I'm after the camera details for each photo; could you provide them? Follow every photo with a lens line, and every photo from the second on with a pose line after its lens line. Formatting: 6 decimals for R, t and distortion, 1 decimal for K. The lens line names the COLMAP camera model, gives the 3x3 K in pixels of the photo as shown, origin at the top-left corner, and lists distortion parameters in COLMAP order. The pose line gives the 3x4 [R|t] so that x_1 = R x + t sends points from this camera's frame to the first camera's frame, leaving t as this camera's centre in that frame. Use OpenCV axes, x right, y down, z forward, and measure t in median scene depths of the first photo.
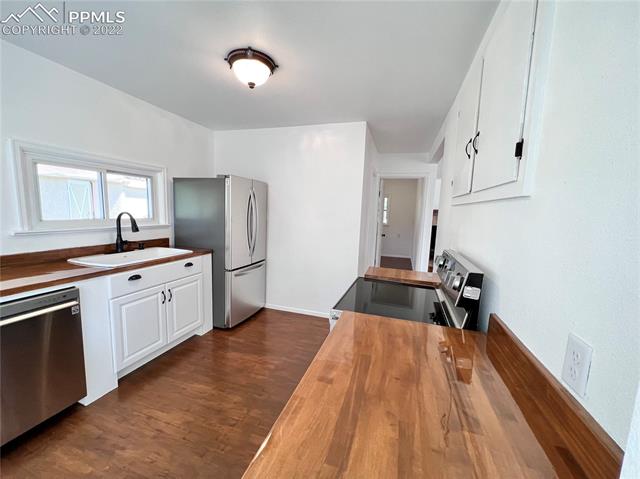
lens RADIAL K [[255.9, 0, 320.0], [0, 255.9, 239.5], [0, 0, 1]] dist [0.001750, 0.000198]
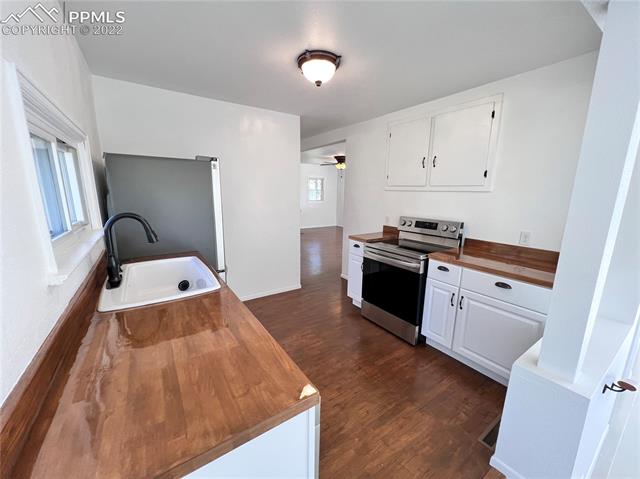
lens RADIAL K [[255.9, 0, 320.0], [0, 255.9, 239.5], [0, 0, 1]] dist [0.001750, 0.000198]
pose [[0.613773, -0.182966, 0.767988, -0.993017], [0.103701, 0.983030, 0.151320, -0.101194], [-0.782642, -0.013235, 0.622331, 0.262923]]
